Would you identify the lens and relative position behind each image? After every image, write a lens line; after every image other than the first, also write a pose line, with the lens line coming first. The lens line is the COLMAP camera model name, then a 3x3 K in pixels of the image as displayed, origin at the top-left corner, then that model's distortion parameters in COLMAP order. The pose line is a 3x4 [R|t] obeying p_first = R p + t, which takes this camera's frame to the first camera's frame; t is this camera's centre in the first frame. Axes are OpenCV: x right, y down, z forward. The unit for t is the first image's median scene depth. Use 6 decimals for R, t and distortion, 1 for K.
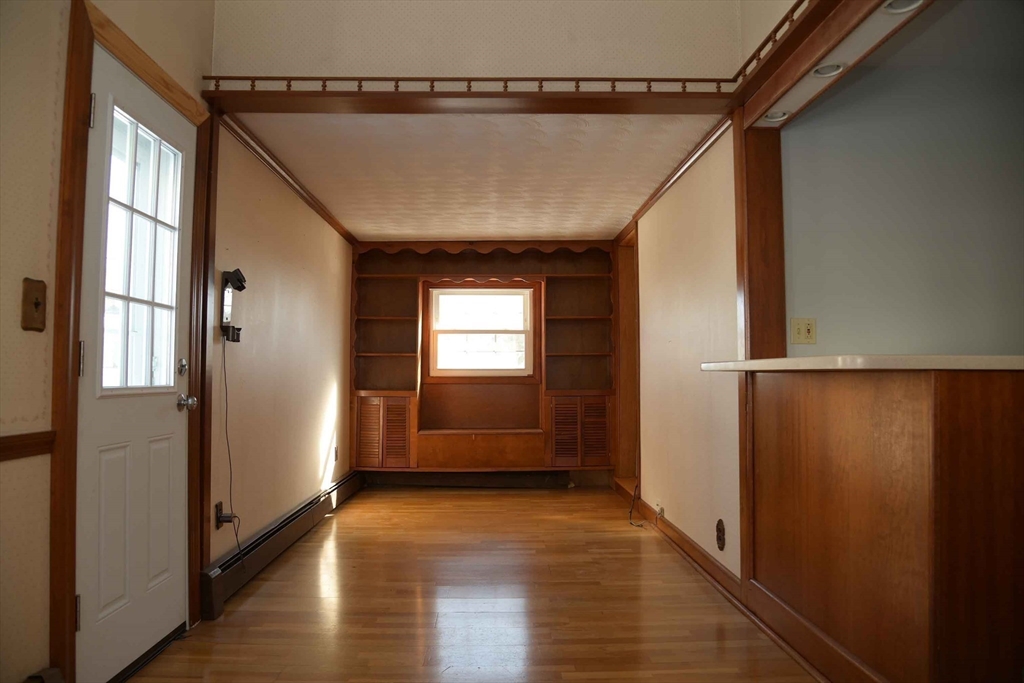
lens RADIAL K [[703.4, 0, 512.0], [0, 703.4, 341.5], [0, 0, 1]] dist [-0.131192, 0.069968]
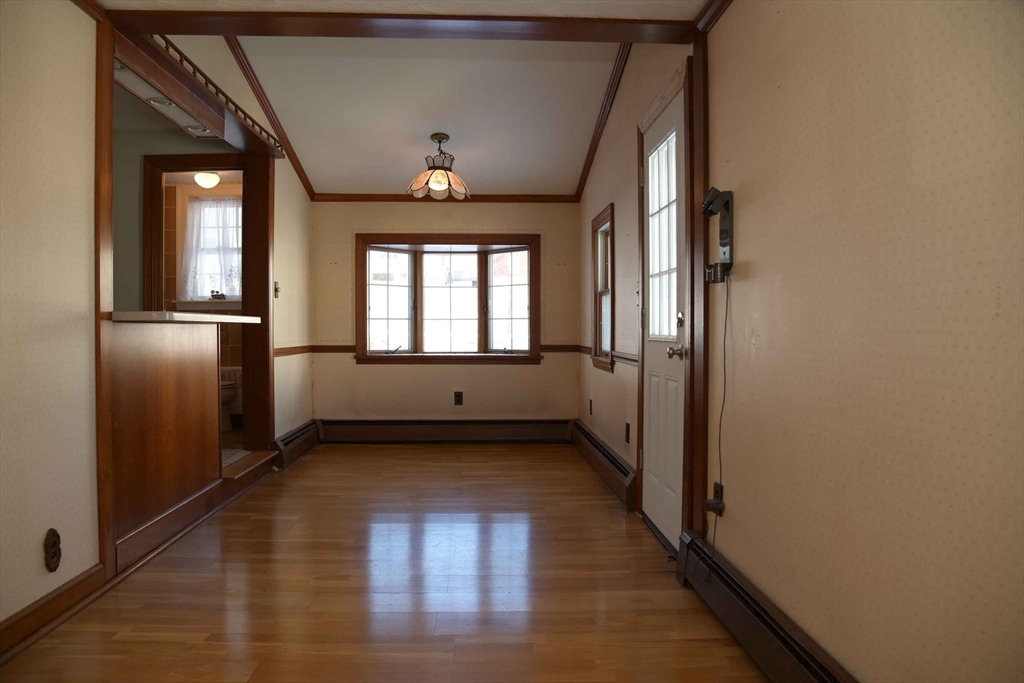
lens RADIAL K [[703.4, 0, 512.0], [0, 703.4, 341.5], [0, 0, 1]] dist [-0.131192, 0.069968]
pose [[-0.999931, -0.001478, -0.011672, -0.209320], [-0.001146, 0.999597, -0.028367, 0.109613], [0.011709, -0.028351, -0.999529, 2.207256]]
